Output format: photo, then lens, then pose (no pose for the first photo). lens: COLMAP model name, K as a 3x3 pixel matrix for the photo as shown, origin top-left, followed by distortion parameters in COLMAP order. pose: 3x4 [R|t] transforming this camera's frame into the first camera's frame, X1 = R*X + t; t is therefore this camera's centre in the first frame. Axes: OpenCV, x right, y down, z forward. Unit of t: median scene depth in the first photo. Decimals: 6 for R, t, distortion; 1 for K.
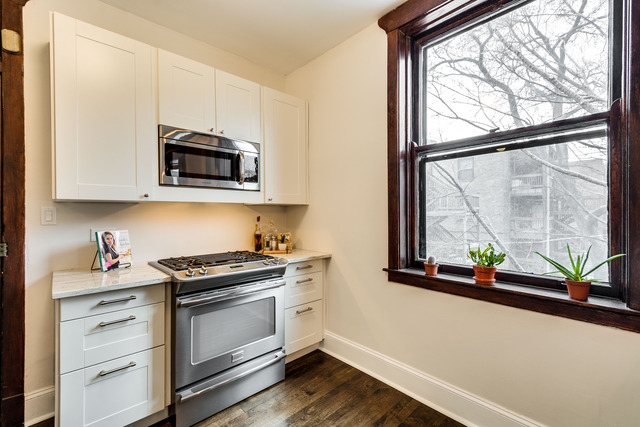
lens RADIAL K [[282.7, 0, 320.0], [0, 282.7, 213.3], [0, 0, 1]] dist [-0.001333, 0.000263]
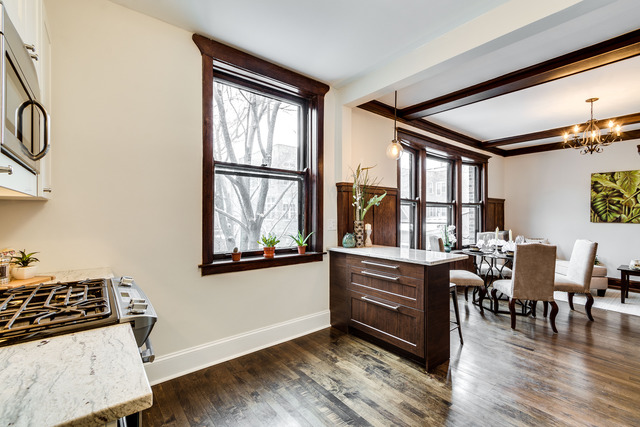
lens RADIAL K [[282.7, 0, 324.2], [0, 282.7, 216.7], [0, 0, 1]] dist [-0.001333, 0.000263]
pose [[0.063322, 0.002995, 0.997989, -0.891955], [0.003158, 0.999990, -0.003201, 0.011540], [-0.997988, 0.003354, 0.063312, 0.474204]]
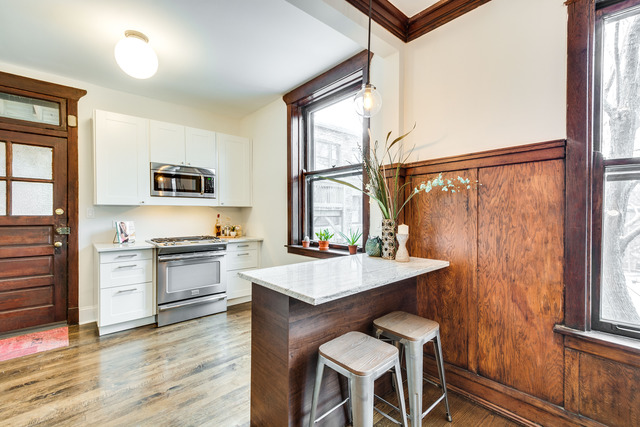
lens RADIAL K [[282.7, 0, 324.0], [0, 282.7, 213.5], [0, 0, 1]] dist [-0.001333, 0.000263]
pose [[0.999941, 0.002141, -0.010683, 0.503149], [-0.002132, 0.999997, 0.000855, 0.006037], [0.010684, -0.000832, 0.999943, -0.715004]]
